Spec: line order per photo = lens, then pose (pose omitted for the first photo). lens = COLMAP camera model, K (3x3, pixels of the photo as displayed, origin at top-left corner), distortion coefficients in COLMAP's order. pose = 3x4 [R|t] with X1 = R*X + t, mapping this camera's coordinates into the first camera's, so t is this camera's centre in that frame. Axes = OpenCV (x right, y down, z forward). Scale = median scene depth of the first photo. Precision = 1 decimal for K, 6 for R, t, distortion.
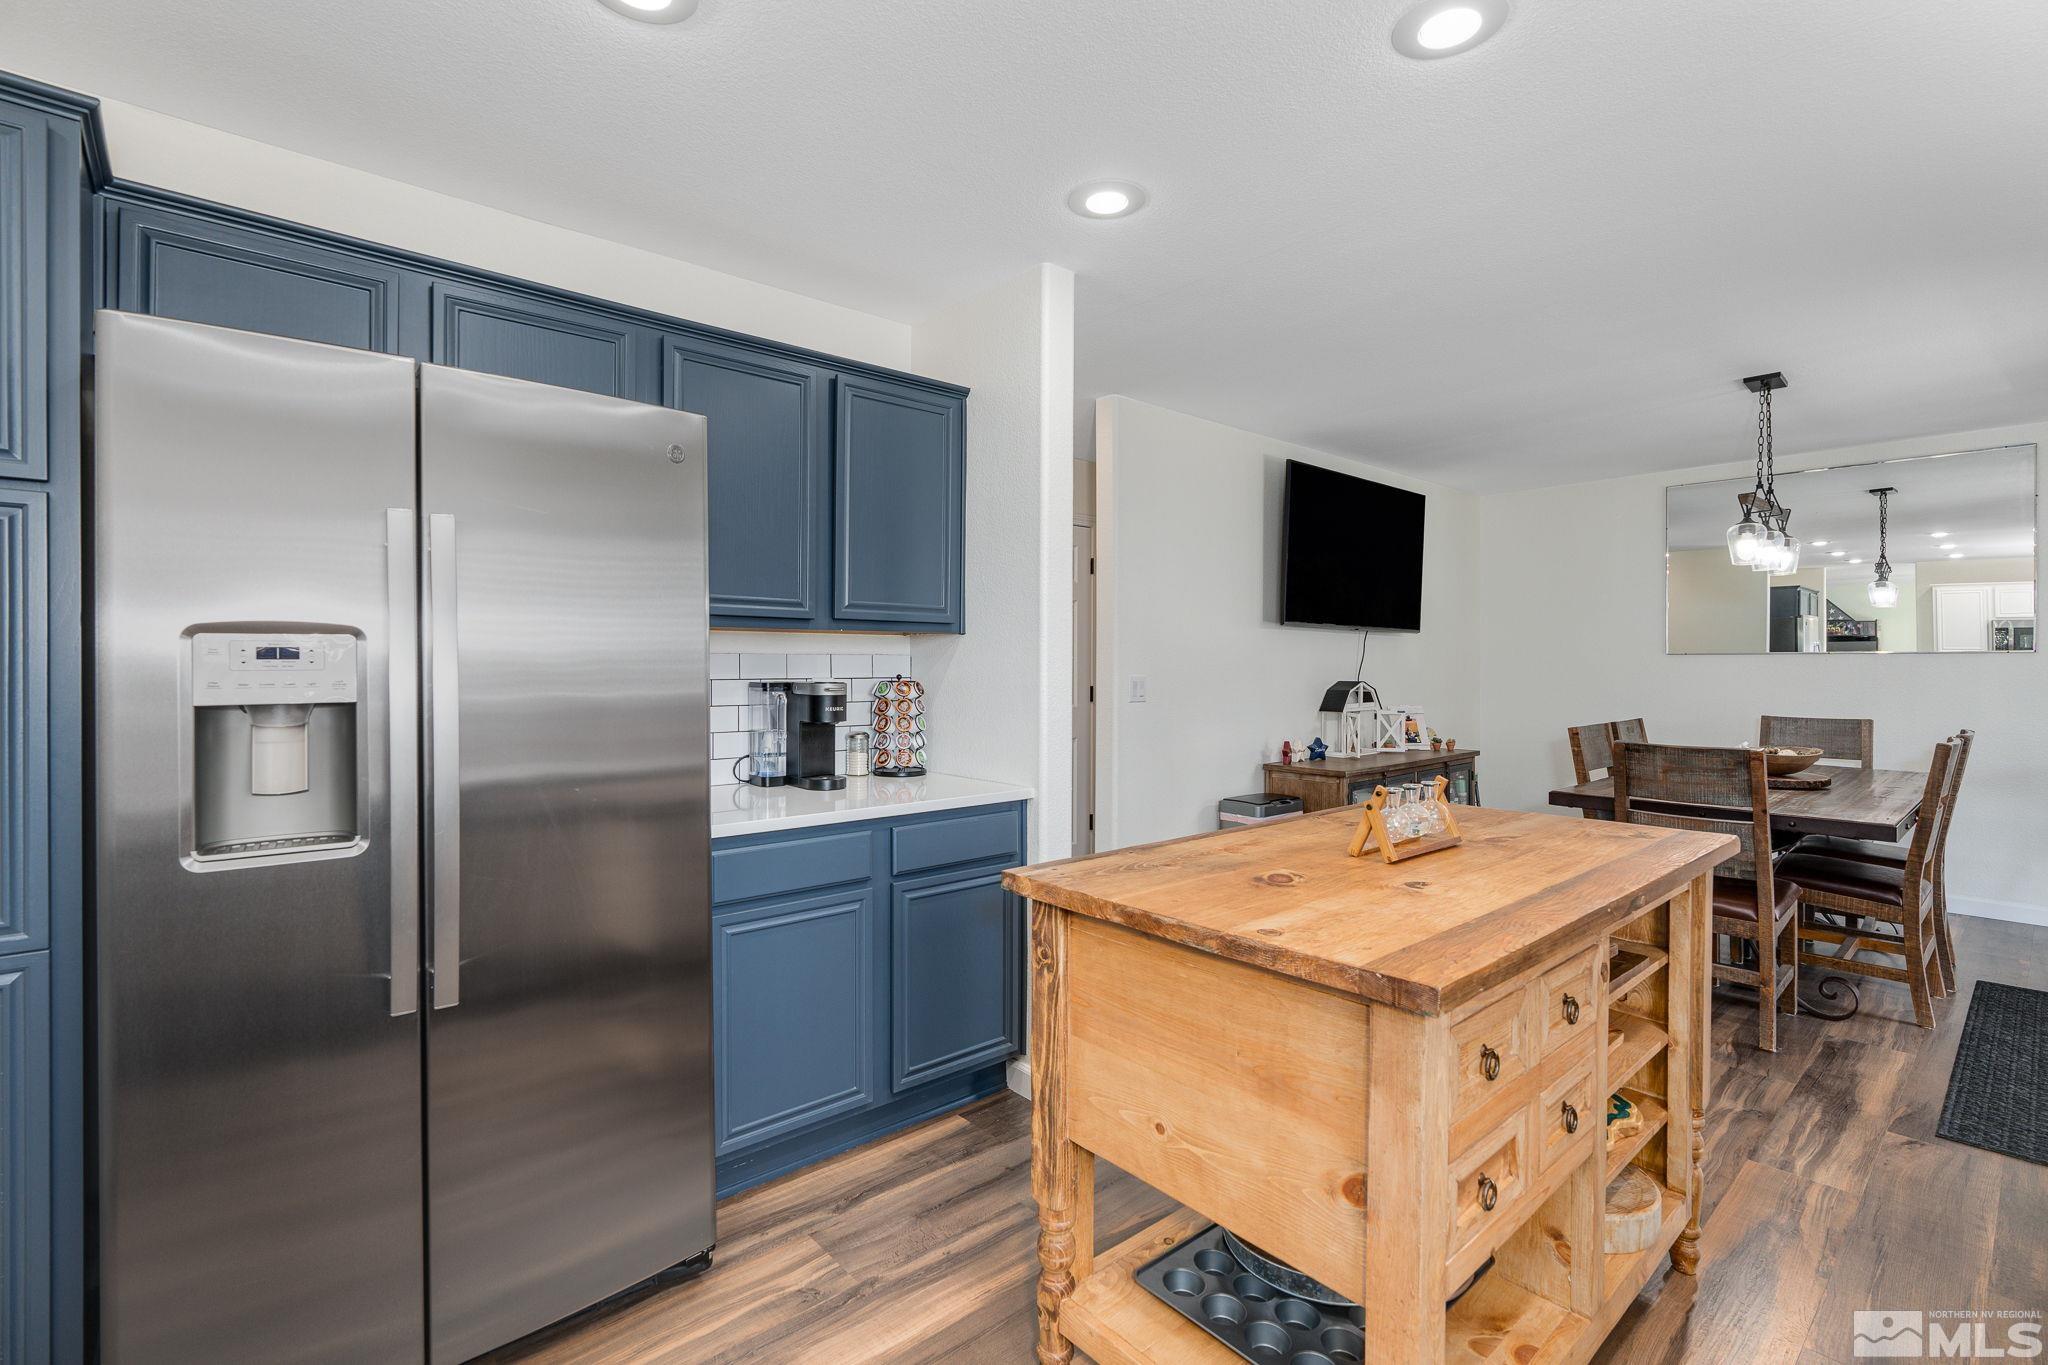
lens RADIAL K [[934.1, 0, 1025.1], [0, 934.1, 669.9], [0, 0, 1]] dist [-0.001461, -0.000789]
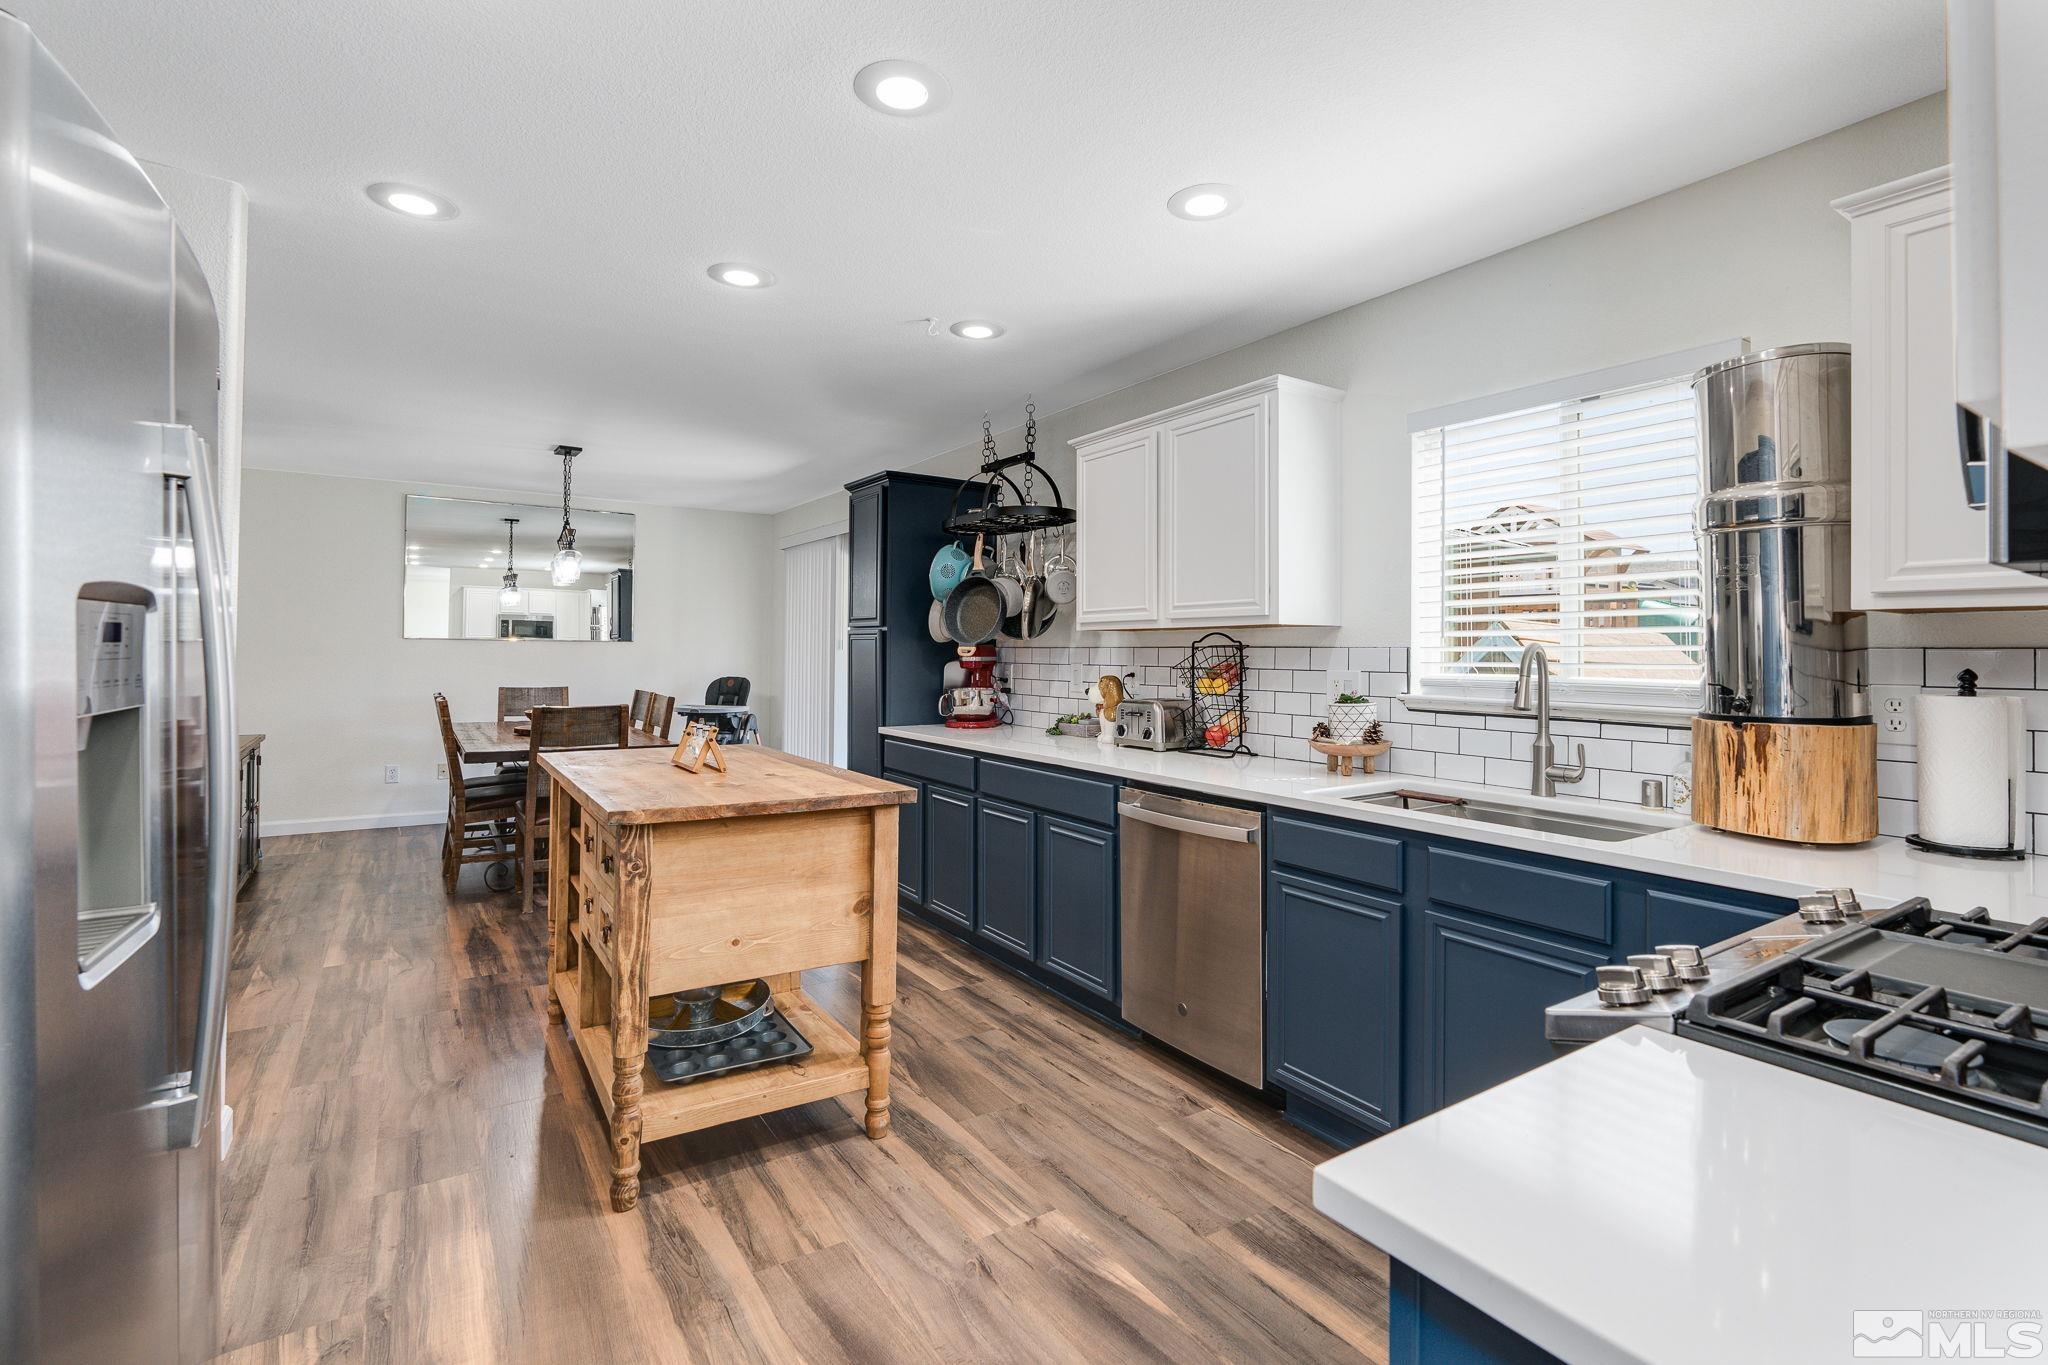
lens RADIAL K [[933.6, 0, 1027.1], [0, 933.6, 644.9], [0, 0, 1]] dist [-0.002870, 0.000096]
pose [[0.139192, 0.008229, 0.990231, -0.461846], [-0.002435, 0.999965, -0.007968, -0.001827], [-0.990262, -0.001302, 0.139207, 0.096764]]
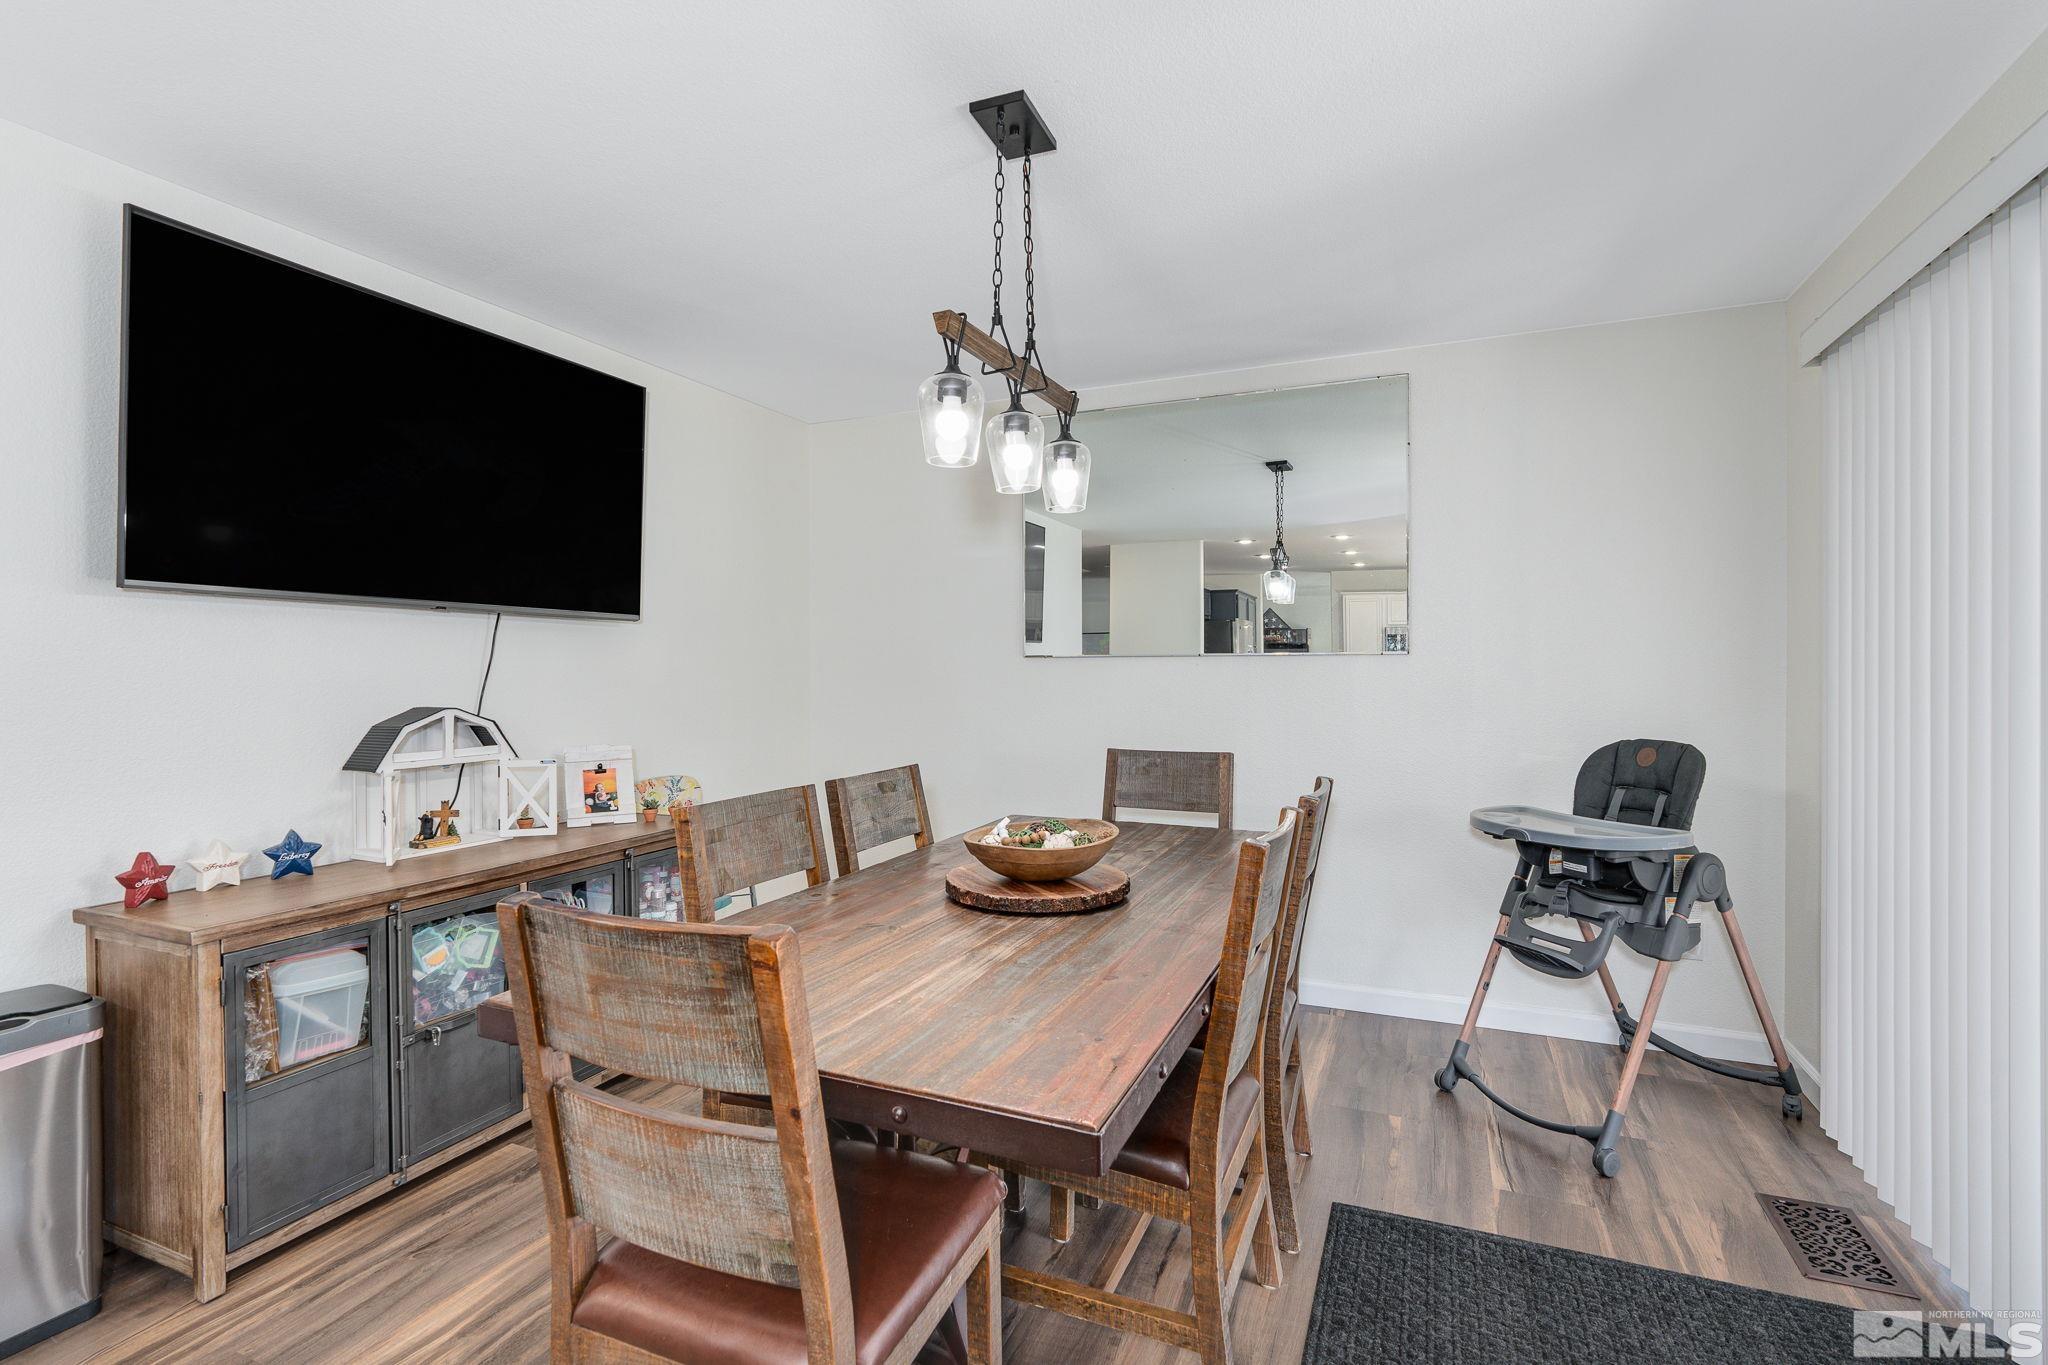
lens RADIAL K [[932.3, 0, 1024.0], [0, 932.3, 682.5], [0, 0, 1]] dist [-0.004496, -0.000375]
pose [[0.911321, -0.008763, 0.411604, 0.528099], [0.006105, 0.999951, 0.007771, -0.004523], [-0.411652, -0.004569, 0.911330, 0.476979]]
